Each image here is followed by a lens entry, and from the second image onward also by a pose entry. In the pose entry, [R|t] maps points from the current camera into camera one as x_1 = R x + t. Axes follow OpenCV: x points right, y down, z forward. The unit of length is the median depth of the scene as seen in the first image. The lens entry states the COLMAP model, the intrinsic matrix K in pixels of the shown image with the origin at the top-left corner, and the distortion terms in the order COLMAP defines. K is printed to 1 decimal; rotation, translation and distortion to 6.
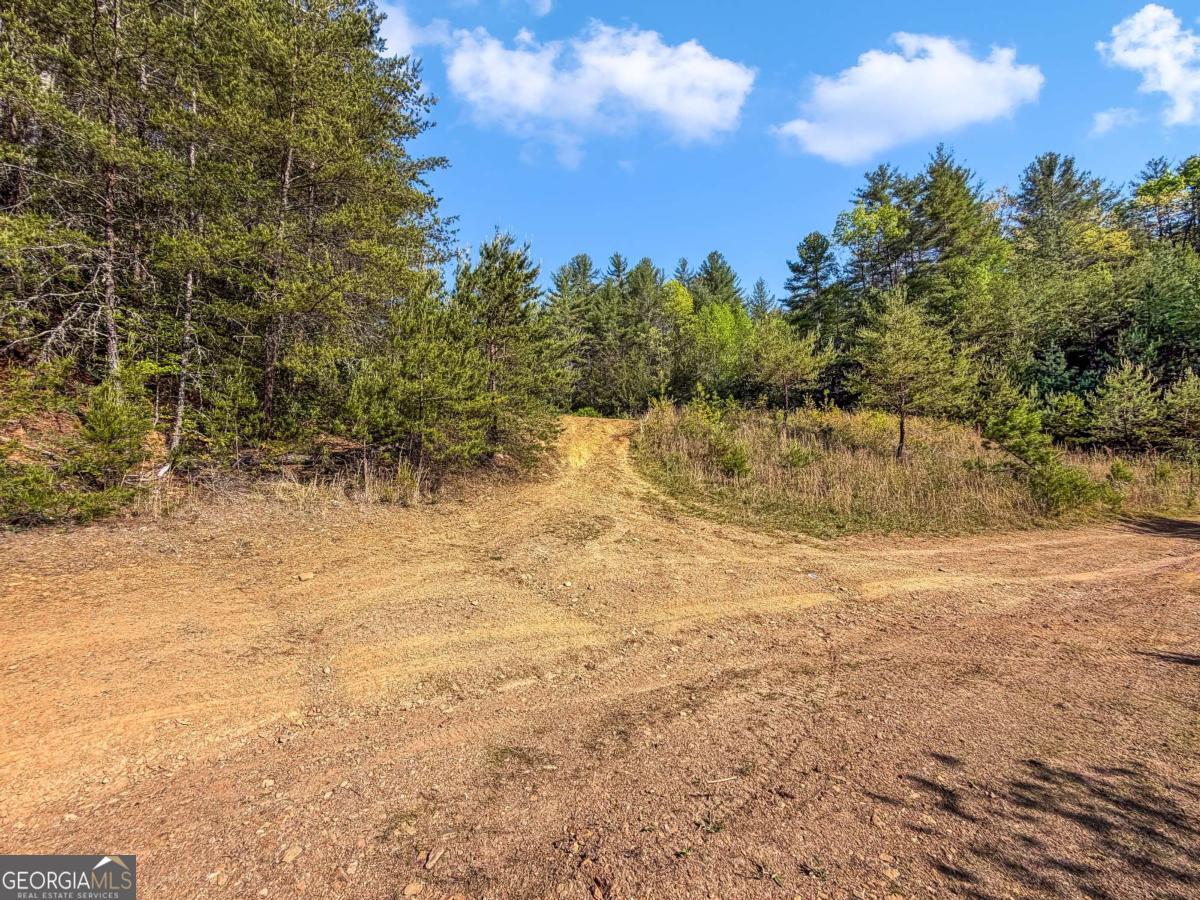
lens RADIAL K [[485.4, 0, 596.4], [0, 485.4, 458.2], [0, 0, 1]] dist [0.001013, -0.000011]
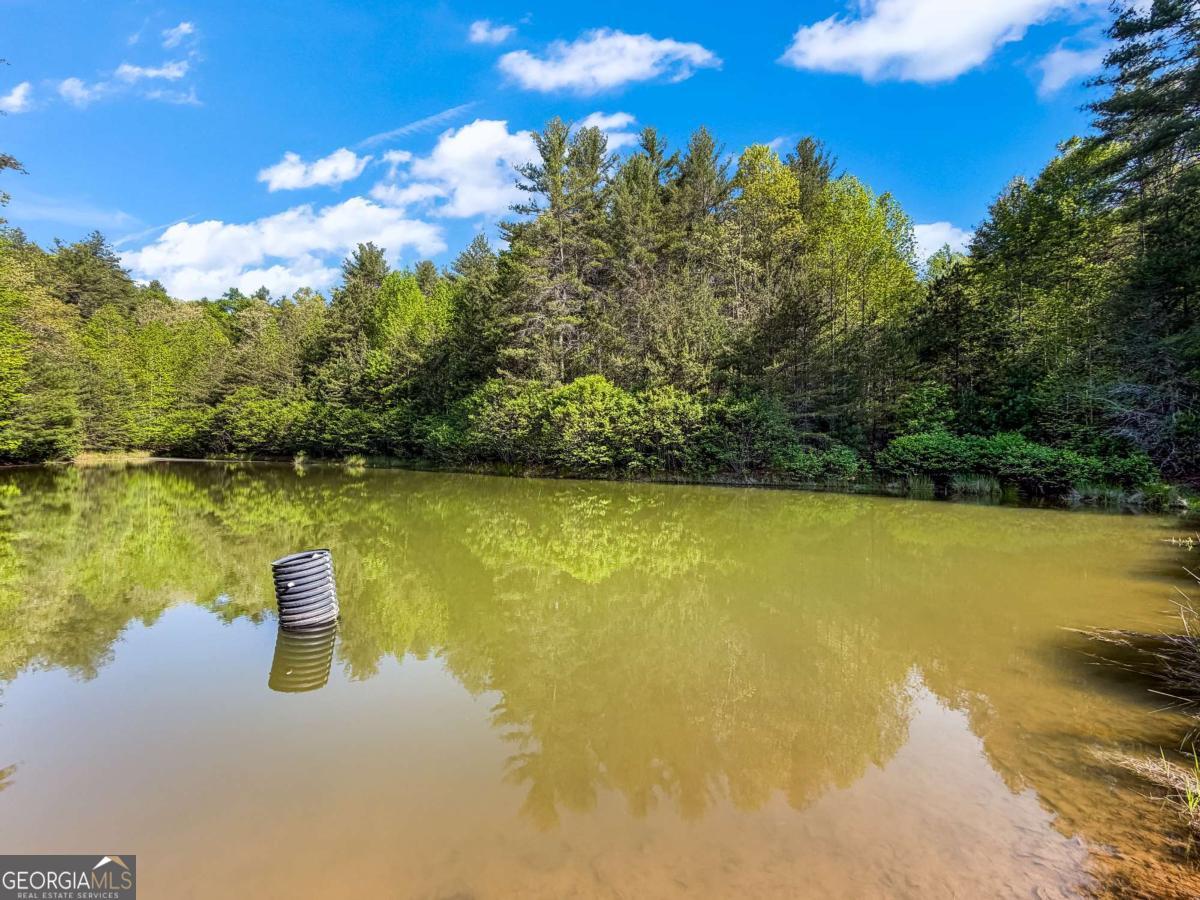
lens RADIAL K [[478.7, 0, 594.8], [0, 478.7, 447.8], [0, 0, 1]] dist [0.000096, -0.000116]
pose [[0.999539, 0.024623, -0.017790, -0.005510], [-0.024873, 0.999593, -0.013979, -0.025421], [0.017438, 0.014415, 0.999744, 0.505789]]
